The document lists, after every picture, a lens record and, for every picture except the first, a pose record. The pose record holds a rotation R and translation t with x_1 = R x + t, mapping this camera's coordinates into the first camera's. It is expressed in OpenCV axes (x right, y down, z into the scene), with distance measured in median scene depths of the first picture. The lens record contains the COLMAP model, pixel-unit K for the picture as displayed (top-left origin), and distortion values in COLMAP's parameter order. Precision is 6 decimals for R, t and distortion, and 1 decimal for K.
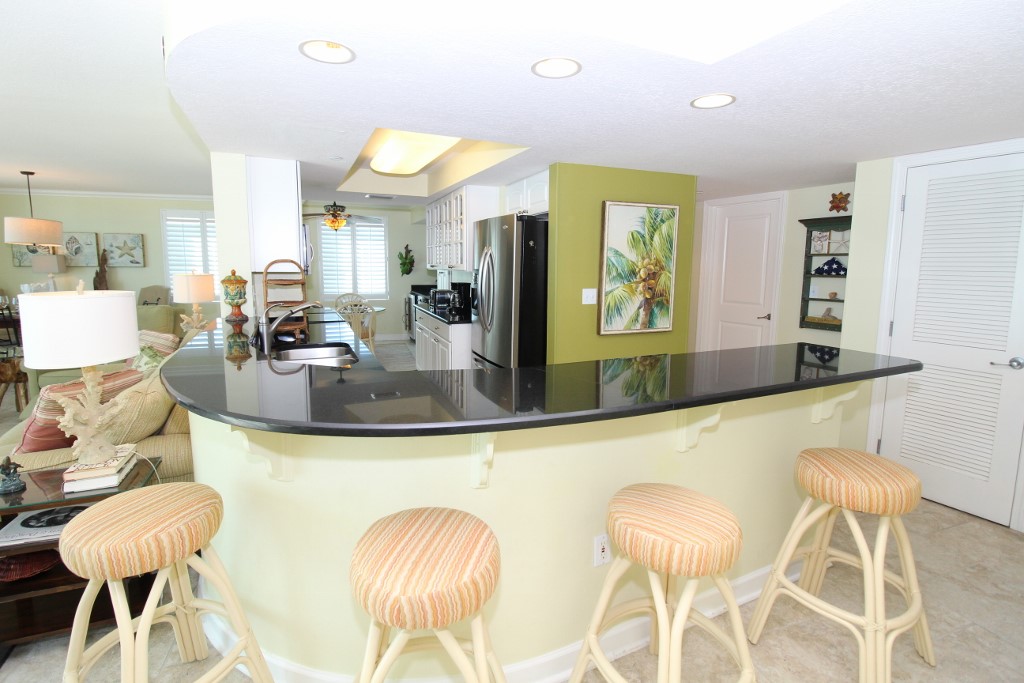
lens RADIAL K [[472.4, 0, 509.1], [0, 472.4, 323.5], [0, 0, 1]] dist [0.000010, -0.013653]
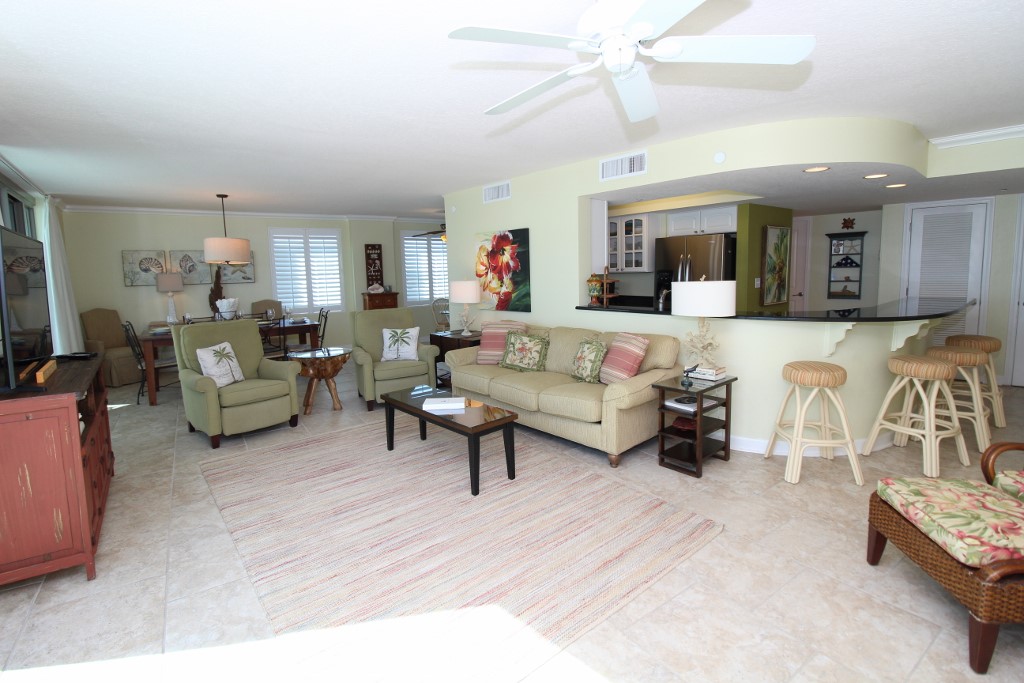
lens RADIAL K [[472.4, 0, 509.1], [0, 472.4, 323.5], [0, 0, 1]] dist [0.000010, -0.013653]
pose [[0.957757, -0.065754, 0.279961, -0.983200], [0.069830, 0.997548, -0.004601, 0.026738], [-0.278972, 0.023956, 0.960000, -0.292149]]
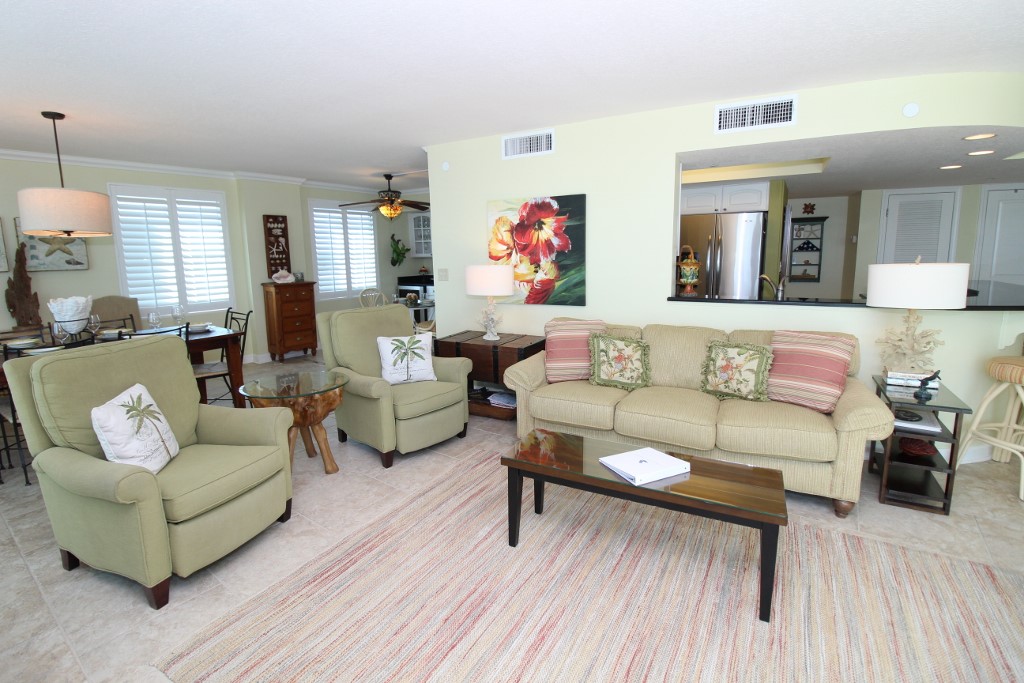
lens RADIAL K [[472.4, 0, 509.1], [0, 472.4, 323.5], [0, 0, 1]] dist [0.000010, -0.013653]
pose [[0.804883, -0.113331, 0.582511, -1.272367], [0.100389, 0.993451, 0.054571, -0.039715], [-0.584881, 0.014555, 0.810989, 0.231371]]
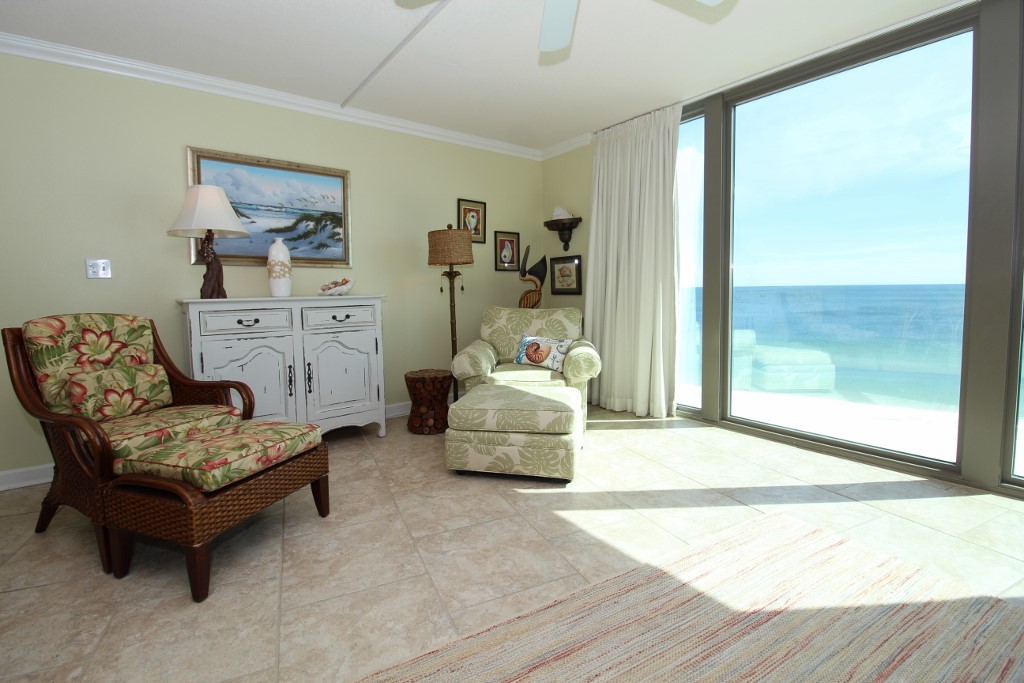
lens RADIAL K [[472.4, 0, 509.1], [0, 472.4, 323.5], [0, 0, 1]] dist [0.000010, -0.013653]
pose [[-0.993839, 0.011842, -0.110199, -0.652341], [-0.009785, 0.981019, 0.193665, 0.024820], [0.110400, 0.193550, -0.974859, 0.515314]]
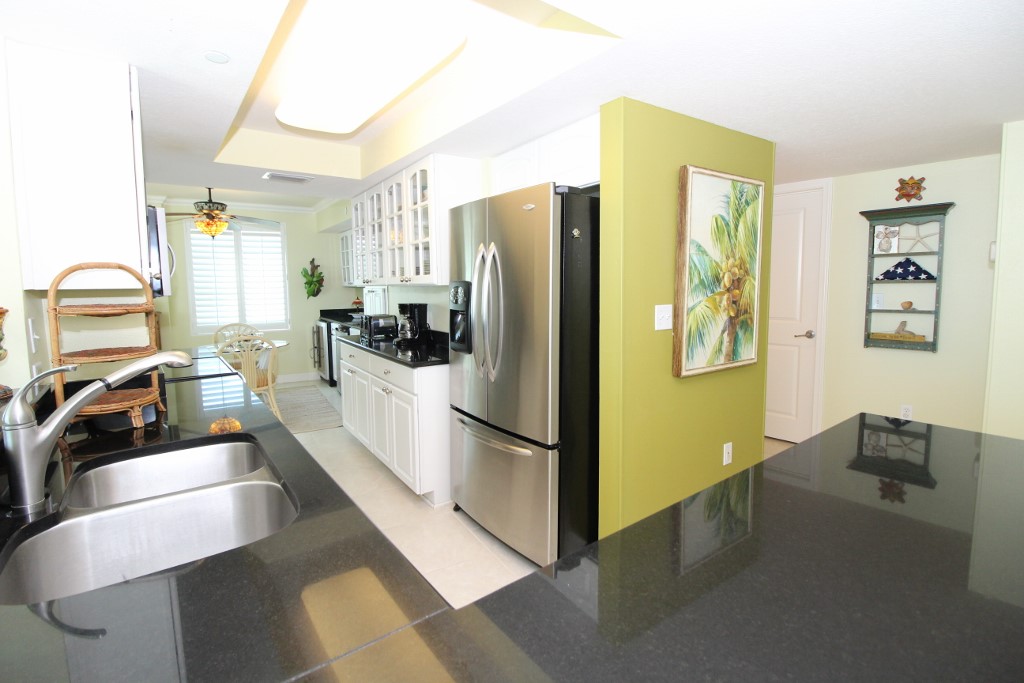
lens RADIAL K [[472.4, 0, 509.1], [0, 472.4, 323.5], [0, 0, 1]] dist [0.000010, -0.013653]
pose [[0.977075, -0.037286, 0.209606, -0.142328], [0.046448, 0.998161, -0.038958, -0.029314], [-0.207768, 0.047801, 0.977009, 0.370040]]
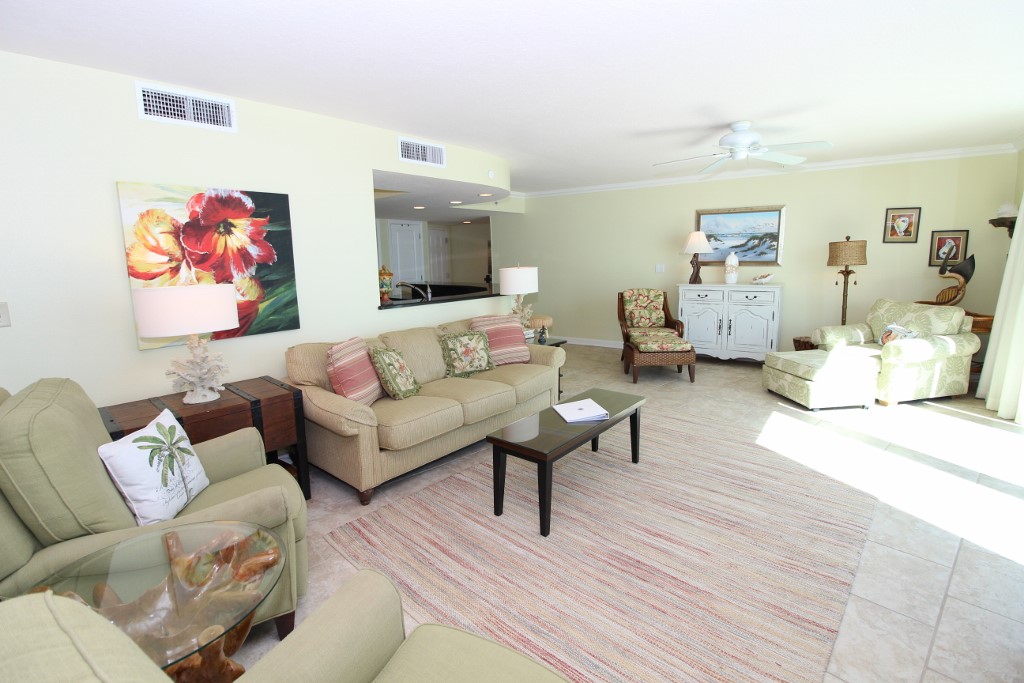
lens RADIAL K [[472.4, 0, 509.1], [0, 472.4, 323.5], [0, 0, 1]] dist [0.000010, -0.013653]
pose [[-0.404980, -0.133312, 0.904555, -1.459013], [0.130276, 0.970807, 0.201402, -0.133212], [-0.904997, 0.199405, -0.375790, 0.917742]]
